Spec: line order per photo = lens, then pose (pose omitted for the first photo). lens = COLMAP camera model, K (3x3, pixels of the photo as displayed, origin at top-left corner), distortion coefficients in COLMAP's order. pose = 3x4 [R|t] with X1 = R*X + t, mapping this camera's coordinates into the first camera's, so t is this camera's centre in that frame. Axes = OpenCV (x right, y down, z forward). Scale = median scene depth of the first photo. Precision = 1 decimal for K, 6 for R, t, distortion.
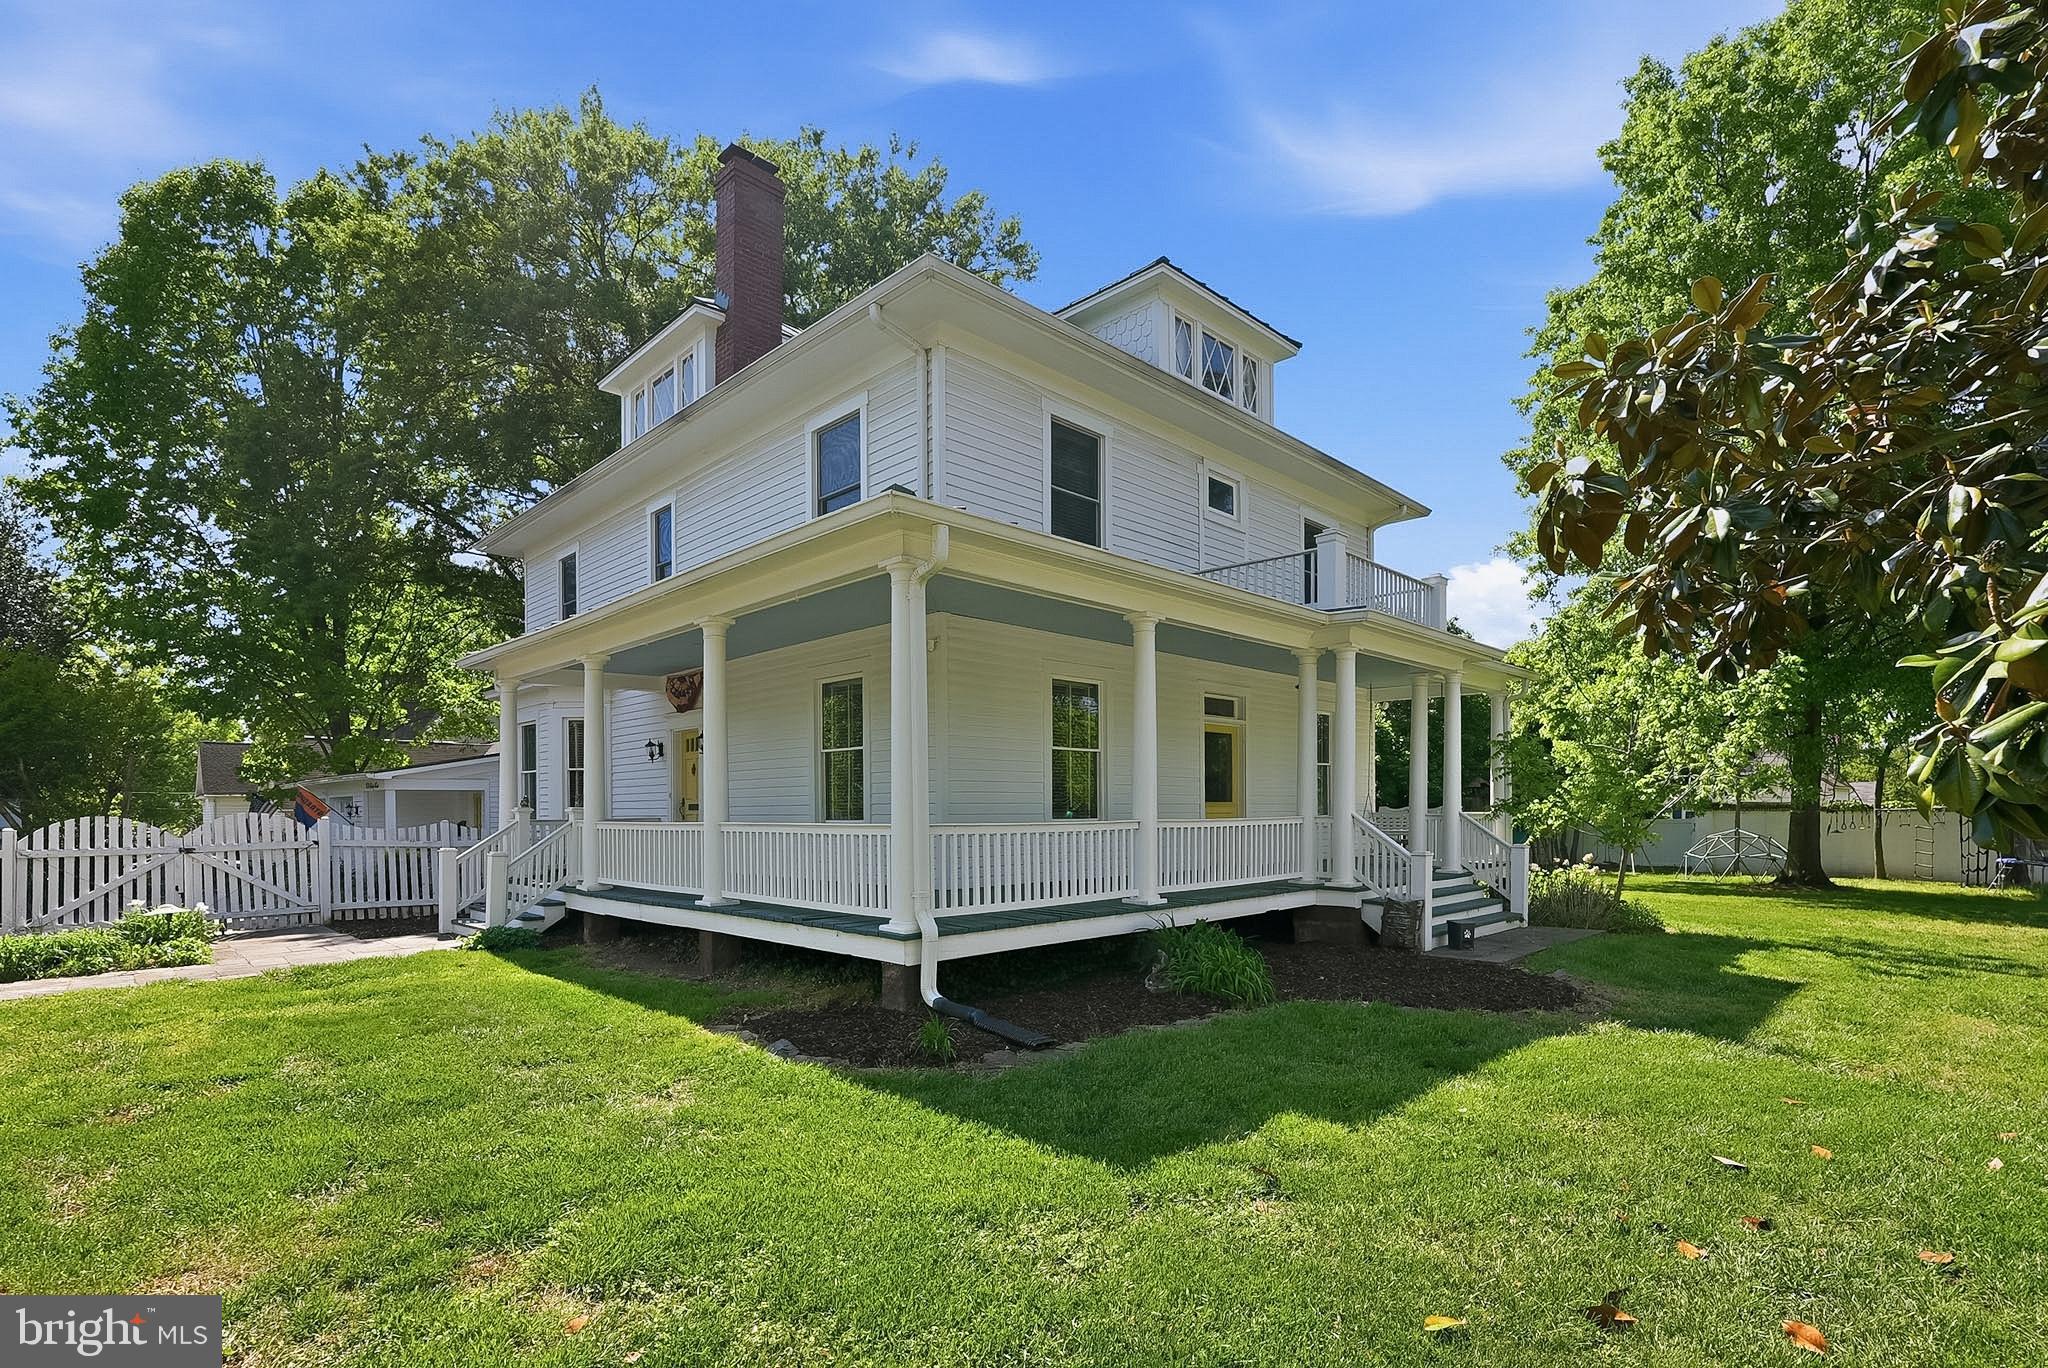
lens RADIAL K [[979.0, 0, 1022.4], [0, 979.0, 822.6], [0, 0, 1]] dist [-0.000728, -0.000729]
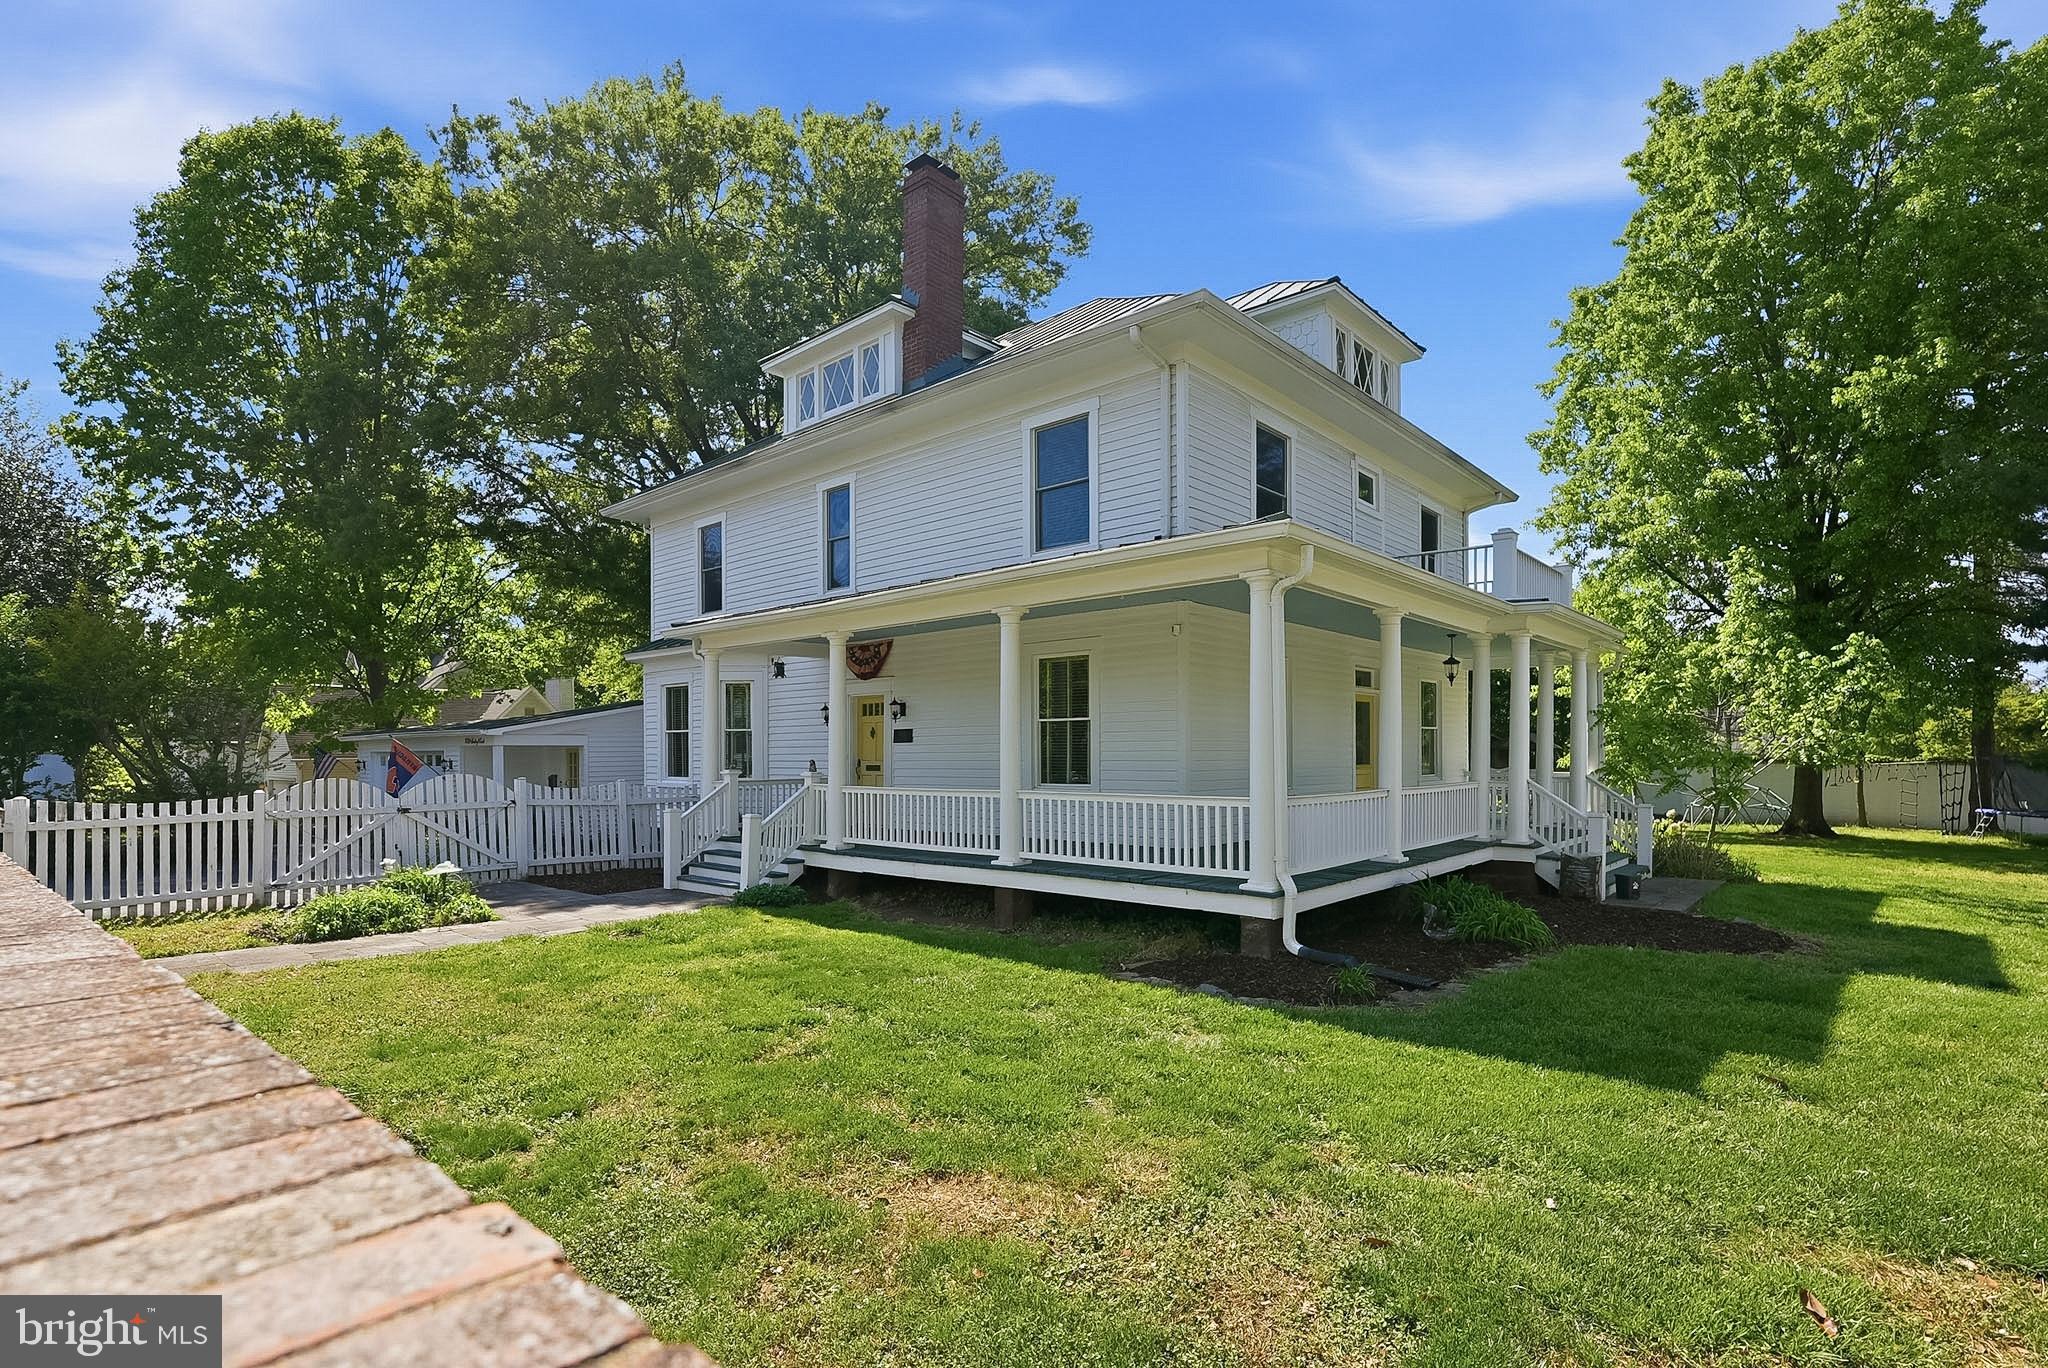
lens RADIAL K [[974.2, 0, 1023.5], [0, 974.2, 762.9], [0, 0, 1]] dist [-0.001677, 0.005064]
pose [[0.998154, 0.001499, 0.060709, -0.244804], [-0.001314, 0.999994, -0.003097, -0.018726], [-0.060713, 0.003012, 0.998151, -0.072817]]
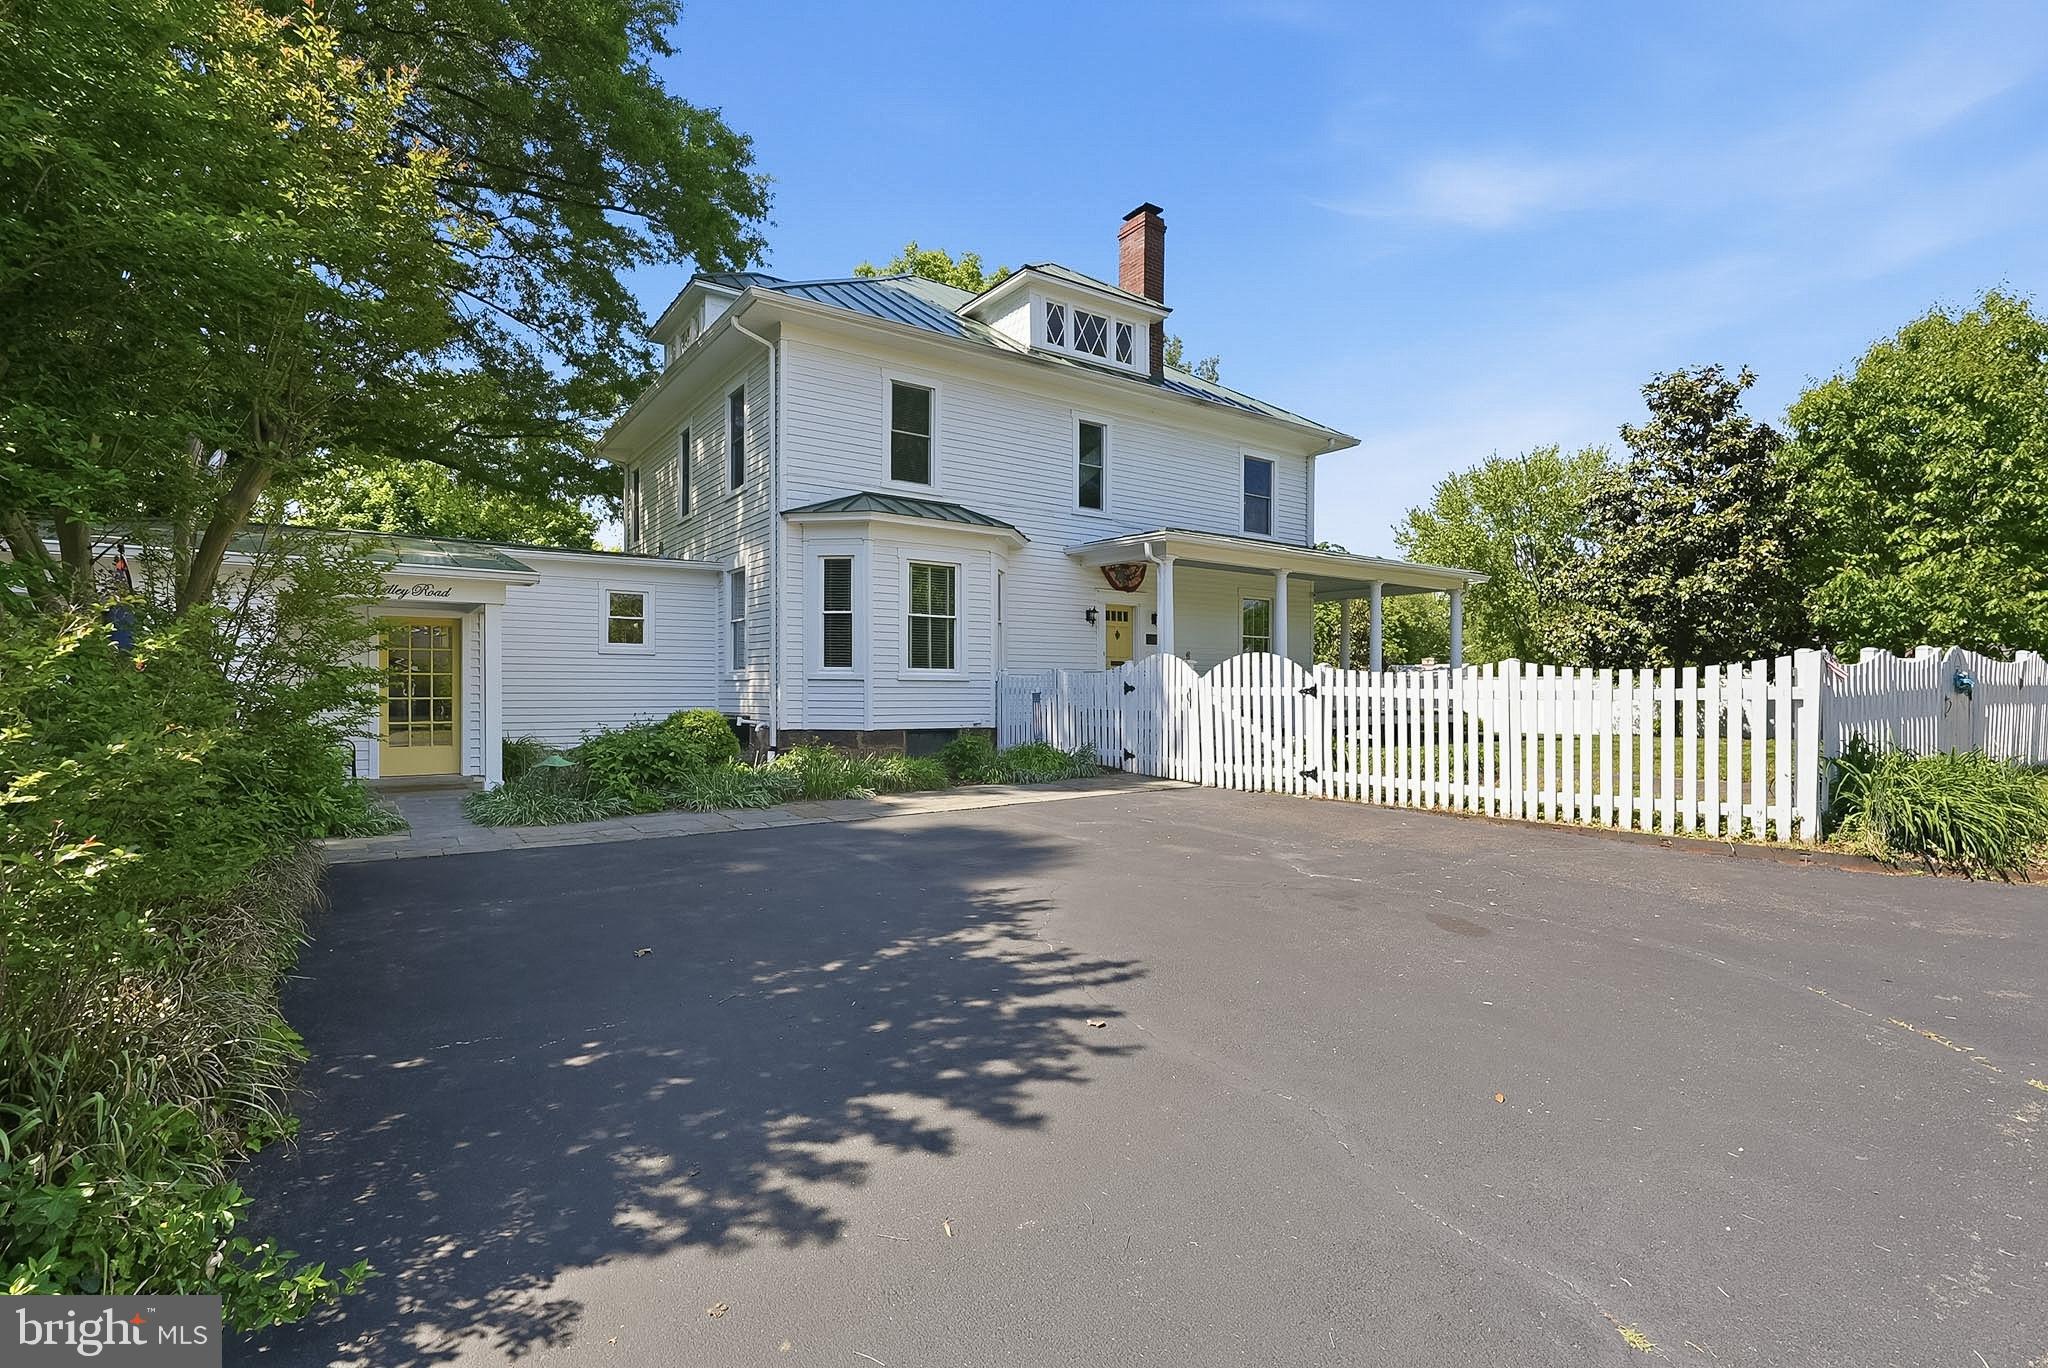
lens RADIAL K [[947.3, 0, 1018.7], [0, 947.3, 704.9], [0, 0, 1]] dist [-0.004188, -0.000663]
pose [[0.162593, -0.007135, 0.986667, -1.674940], [0.009476, 0.999939, 0.005670, 0.032980], [-0.986648, 0.008427, 0.162651, 0.958031]]
